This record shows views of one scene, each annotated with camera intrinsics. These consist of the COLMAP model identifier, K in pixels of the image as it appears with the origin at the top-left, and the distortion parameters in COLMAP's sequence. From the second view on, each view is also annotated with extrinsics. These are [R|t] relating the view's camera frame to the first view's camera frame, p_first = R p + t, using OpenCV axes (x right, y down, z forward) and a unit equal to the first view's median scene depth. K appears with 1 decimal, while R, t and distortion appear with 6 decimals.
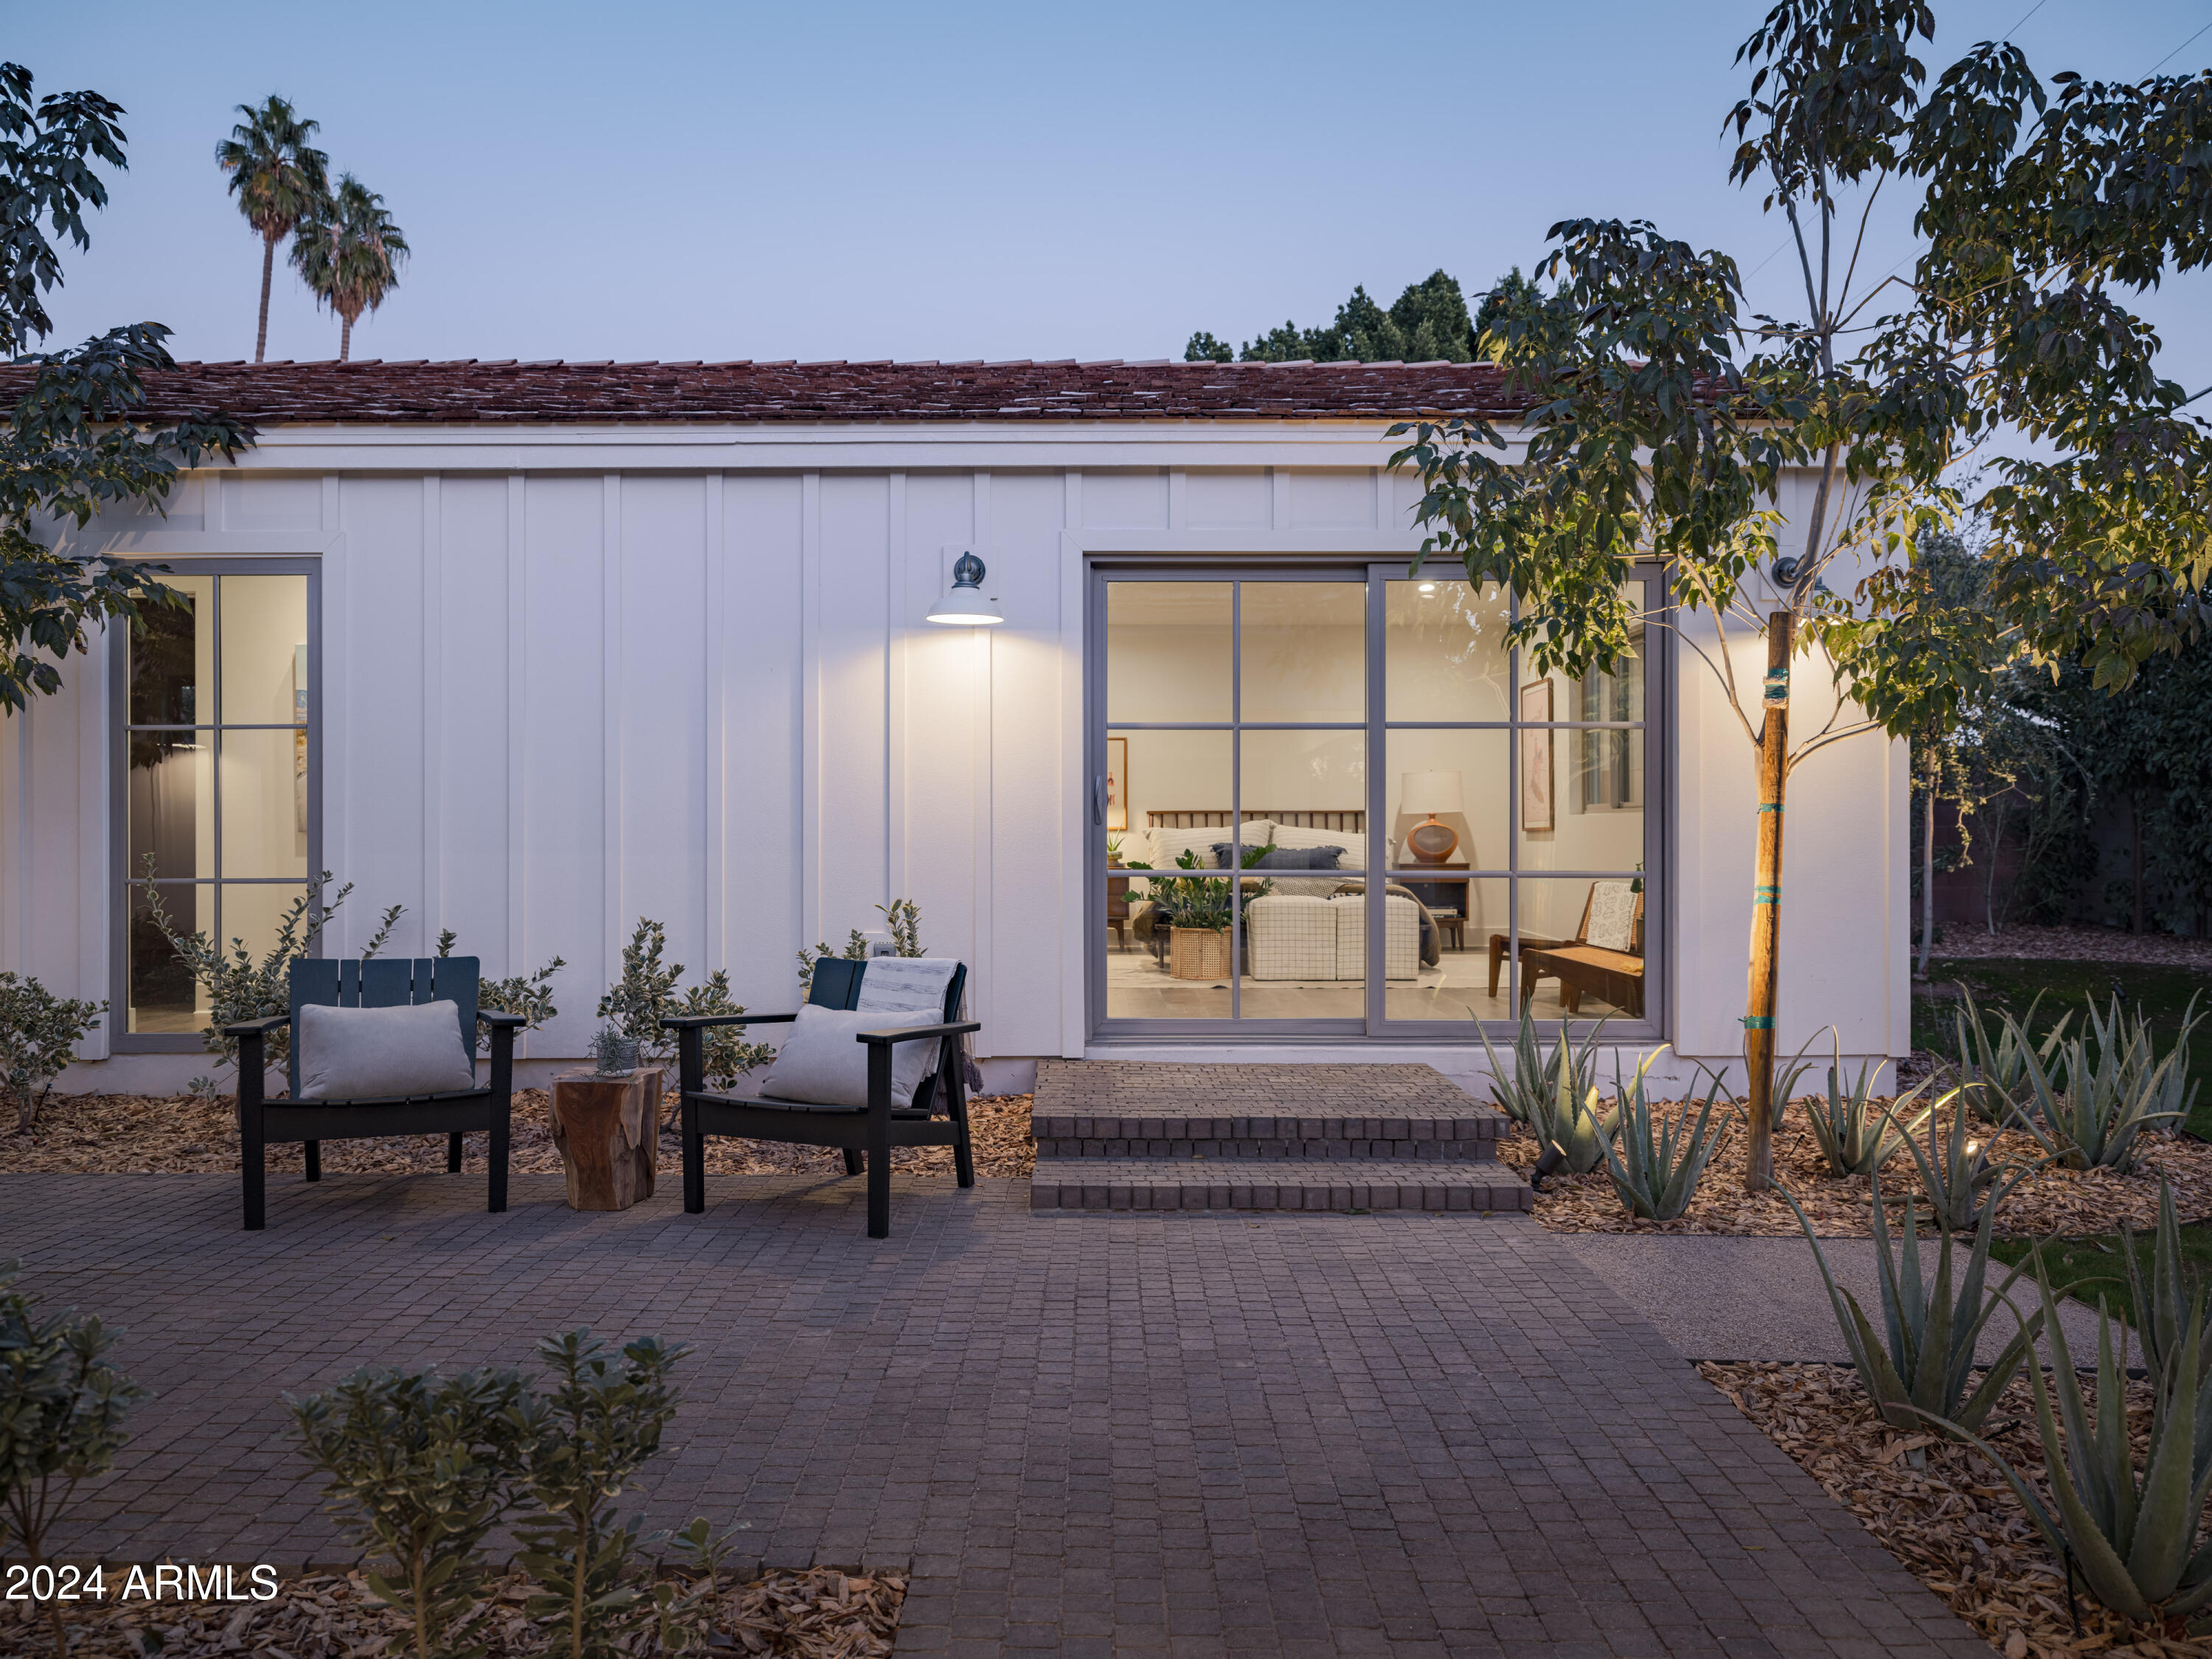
lens RADIAL K [[1619.0, 0, 1106.0], [0, 1619.0, 825.9], [0, 0, 1]] dist [-0.007473, -0.000450]
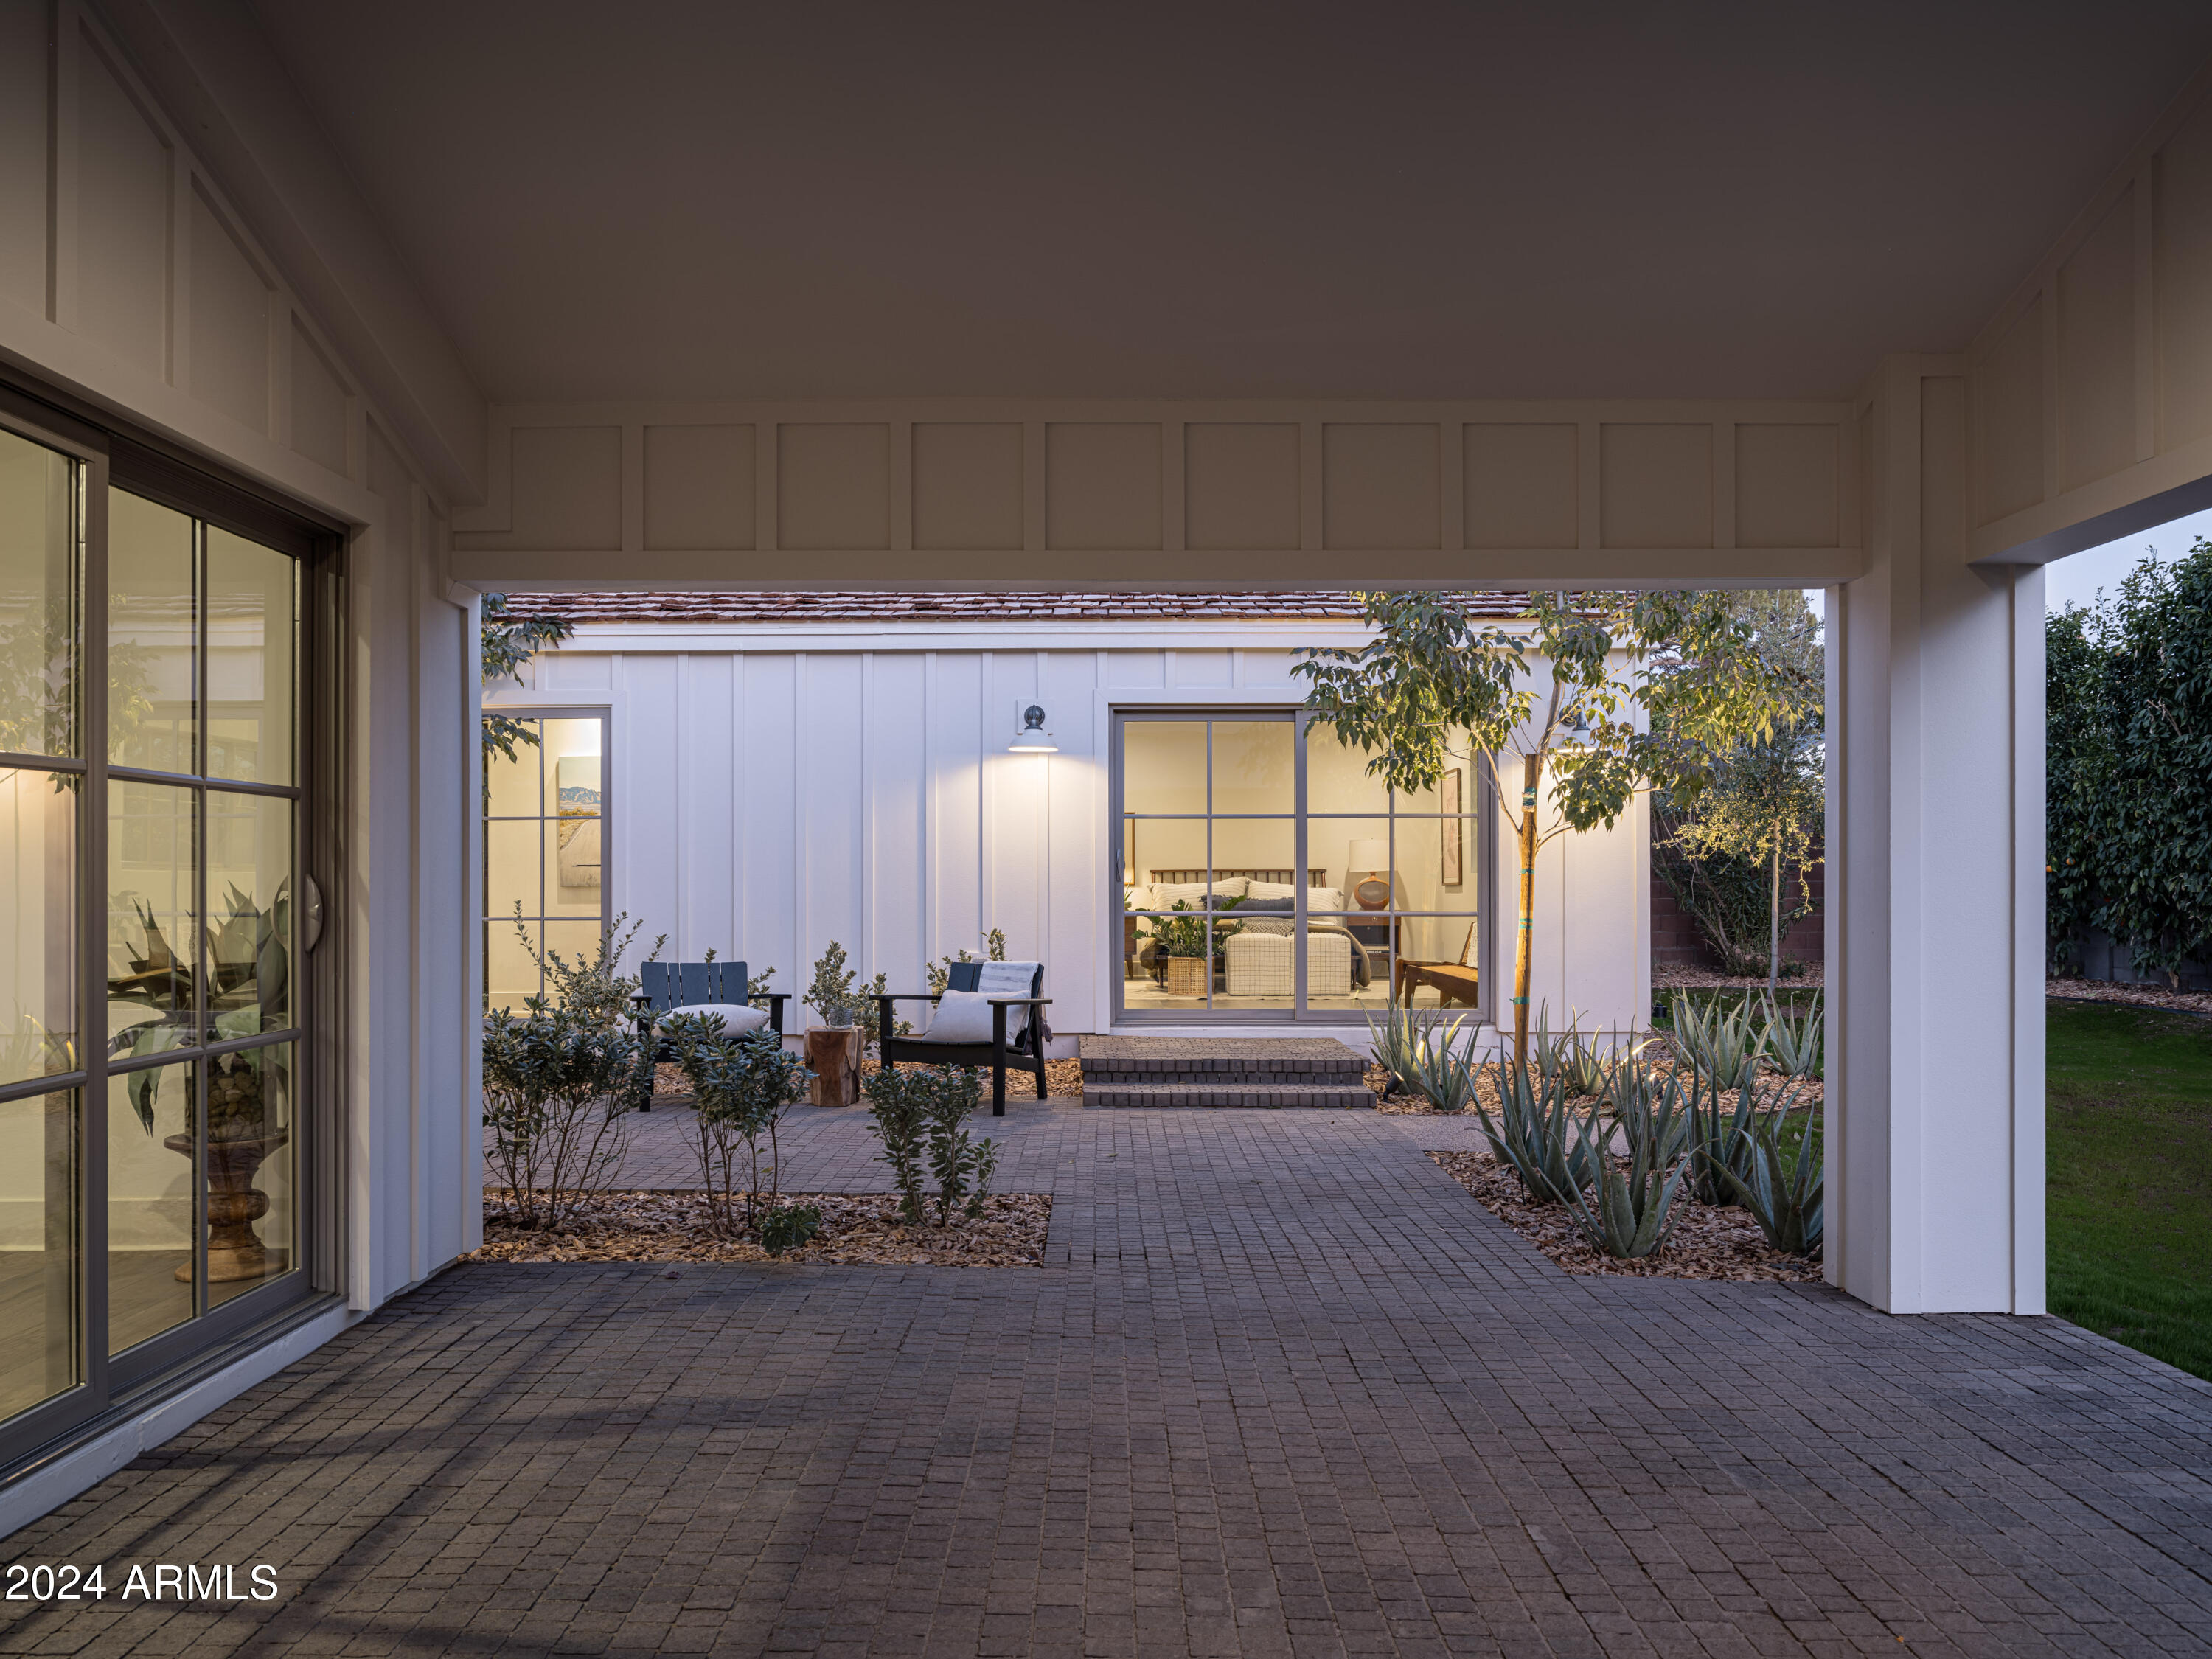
lens RADIAL K [[1619.0, 0, 1104.2], [0, 1619.0, 841.7], [0, 0, 1]] dist [-0.007473, -0.000450]
pose [[0.999995, -0.000909, -0.003054, -0.014113], [0.000835, 0.999711, -0.024036, -0.001571], [0.003075, 0.024033, 0.999706, -0.534654]]
